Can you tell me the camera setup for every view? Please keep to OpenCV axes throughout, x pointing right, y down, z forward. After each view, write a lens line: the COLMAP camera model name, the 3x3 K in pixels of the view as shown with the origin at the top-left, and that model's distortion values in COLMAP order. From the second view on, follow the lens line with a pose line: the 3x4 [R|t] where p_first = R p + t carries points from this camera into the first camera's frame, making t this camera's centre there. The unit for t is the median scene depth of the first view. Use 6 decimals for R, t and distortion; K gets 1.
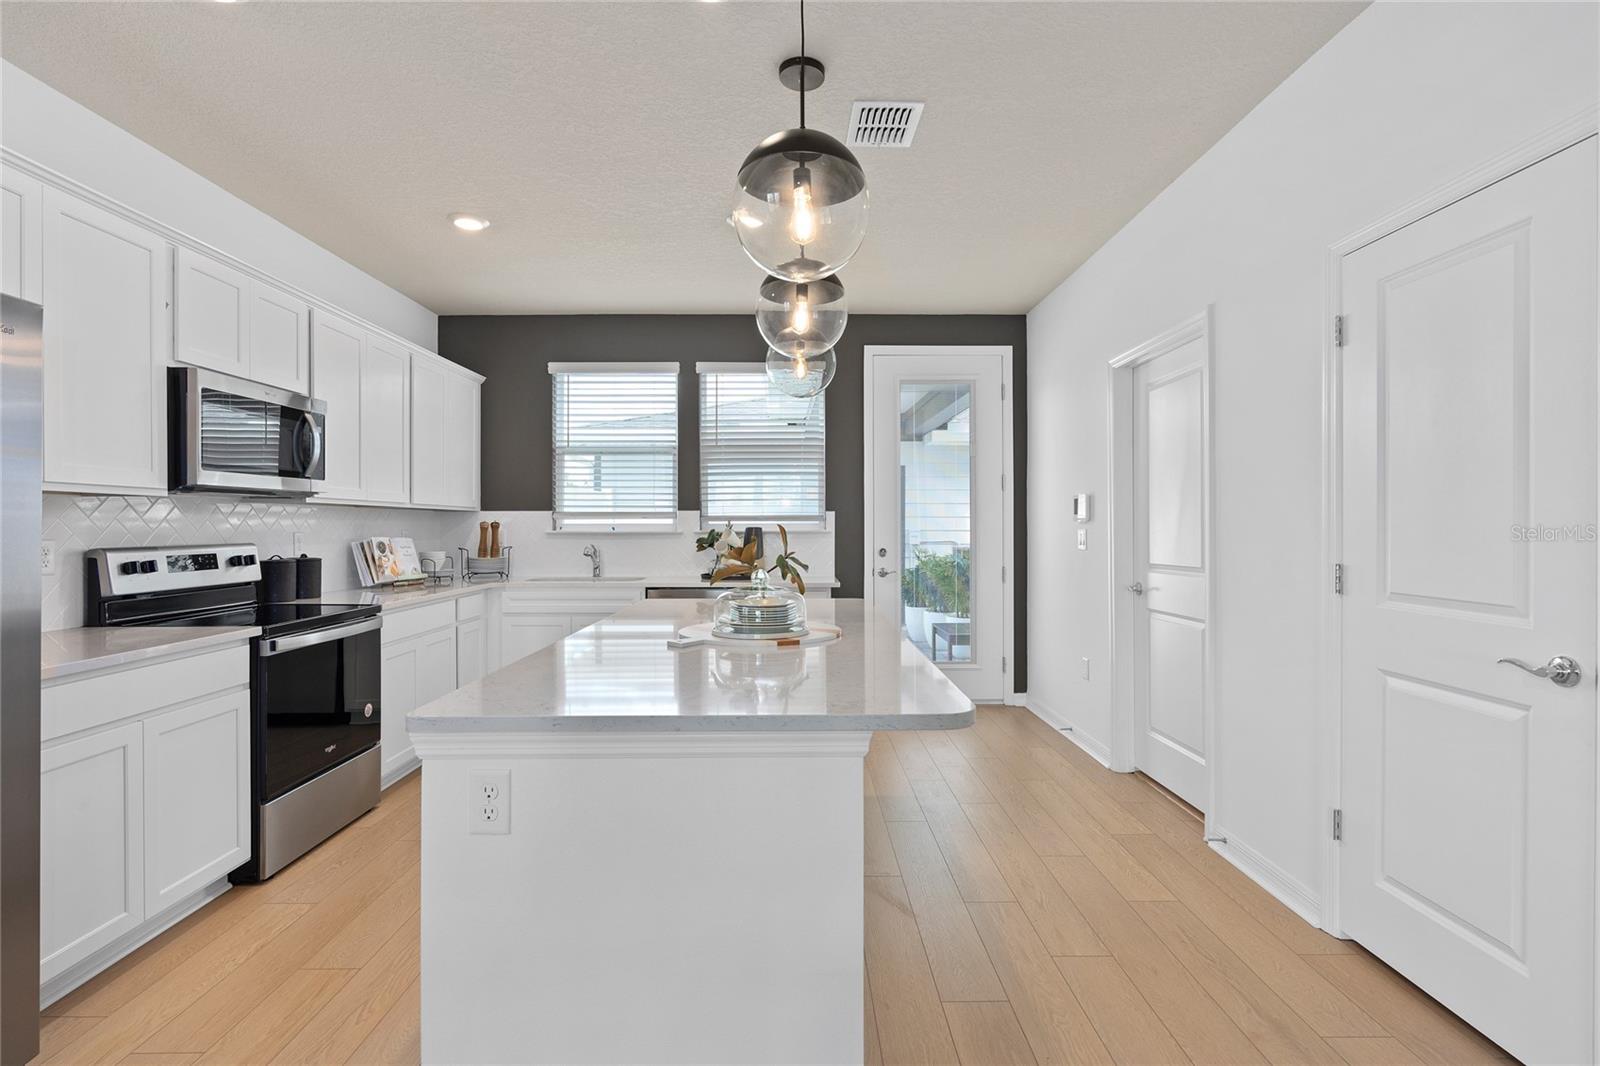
lens RADIAL K [[782.8, 0, 808.4], [0, 782.8, 528.3], [0, 0, 1]] dist [-0.002754, 0.002436]
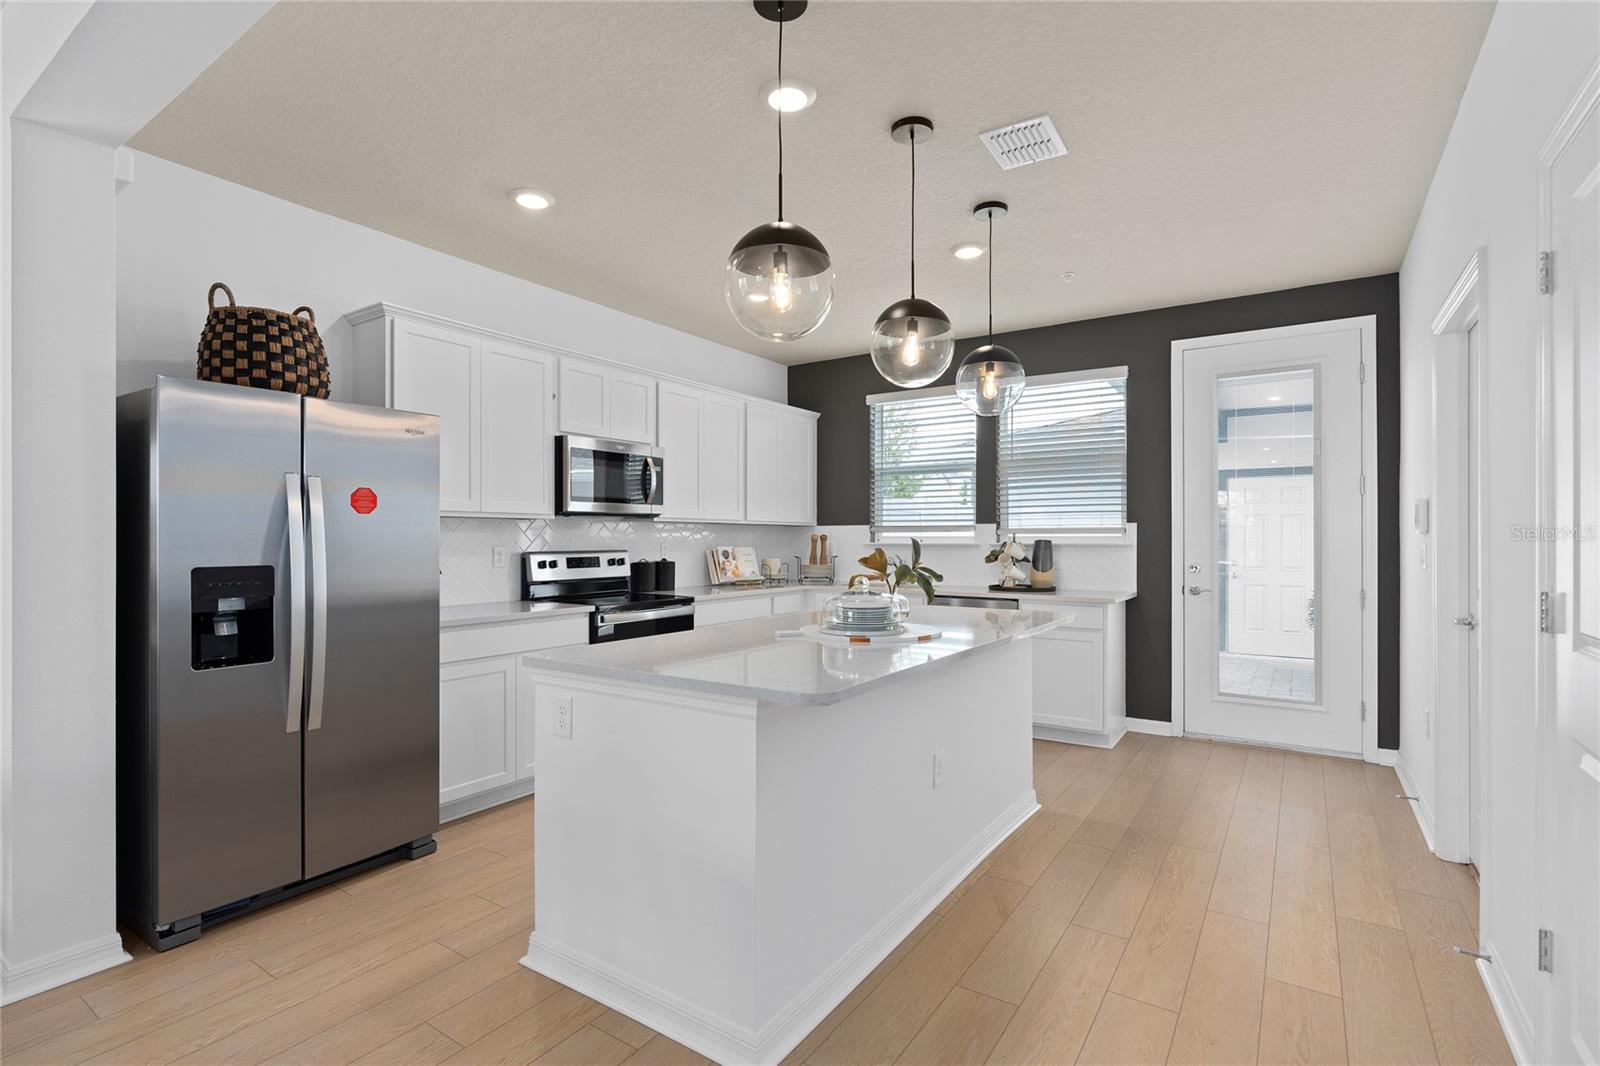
lens RADIAL K [[782.8, 0, 787.2], [0, 782.8, 538.4], [0, 0, 1]] dist [-0.002754, 0.002436]
pose [[0.815815, 0.001459, -0.578311, 0.282974], [-0.003219, 0.999993, -0.002018, -0.000393], [0.578304, 0.003508, 0.815814, -0.002440]]
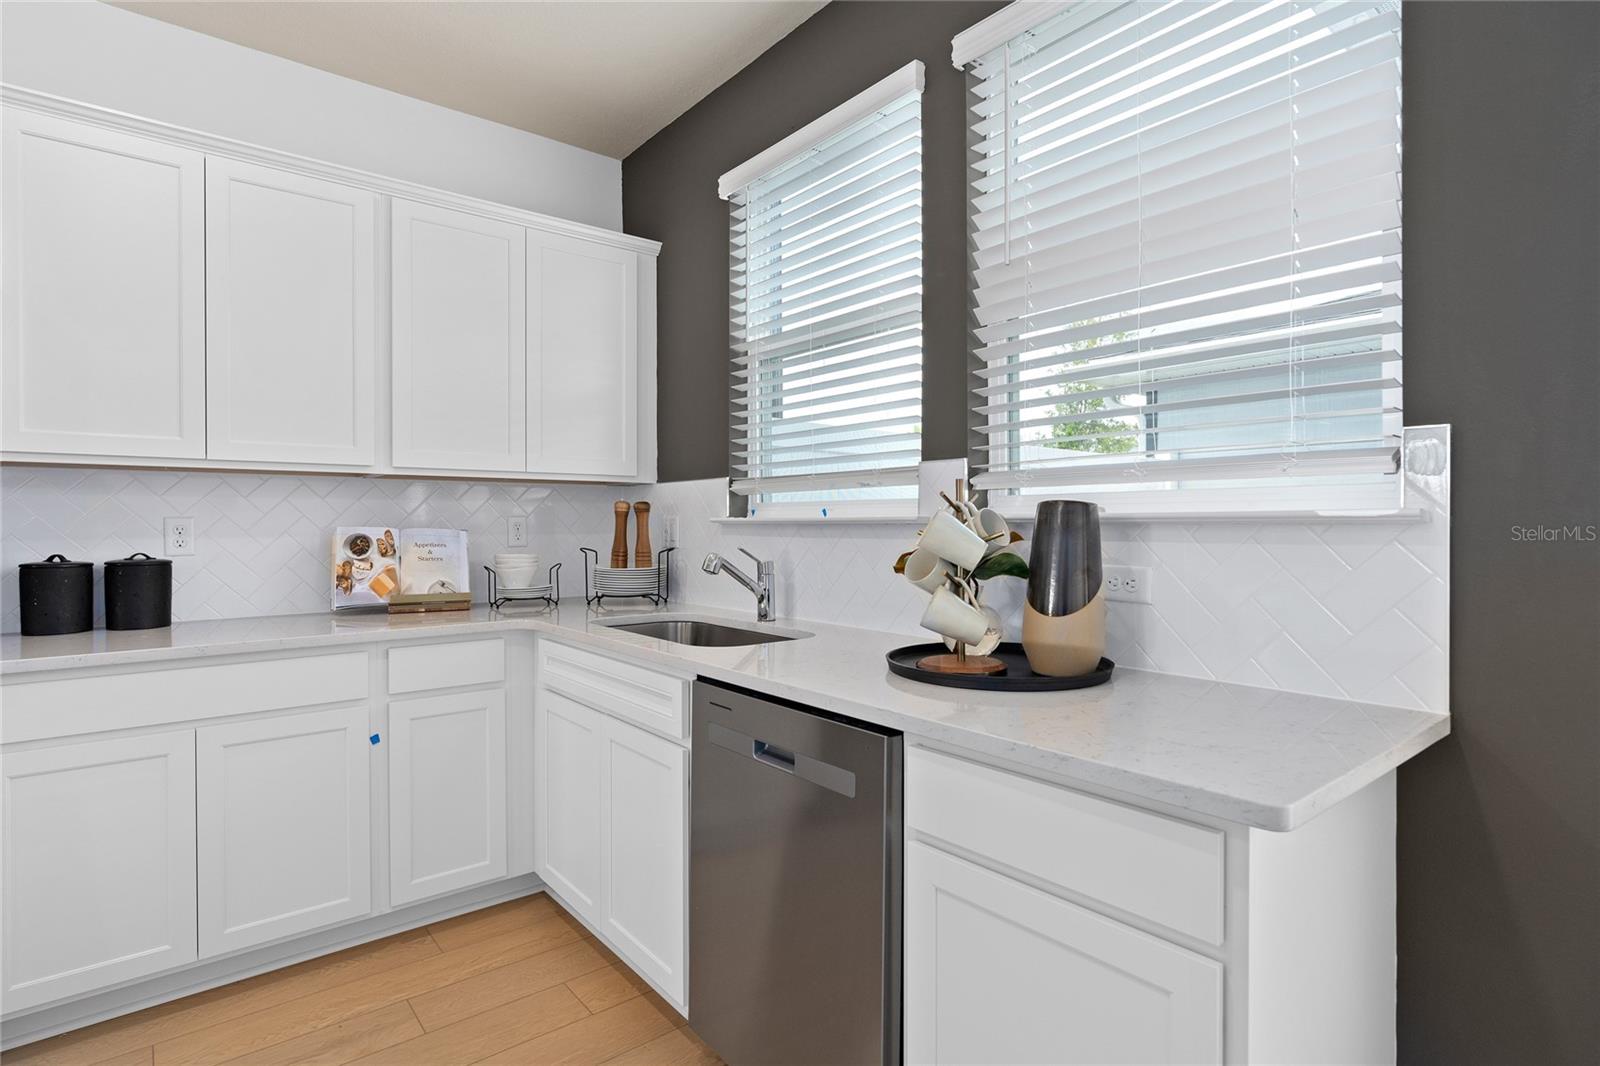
lens RADIAL K [[805.8, 0, 795.6], [0, 805.8, 523.9], [0, 0, 1]] dist [-0.013555, 0.002701]
pose [[0.609228, 0.000786, -0.792995, 0.120969], [-0.000694, 1.000000, 0.000458, 0.007958], [0.792995, 0.000272, 0.609228, 0.871828]]
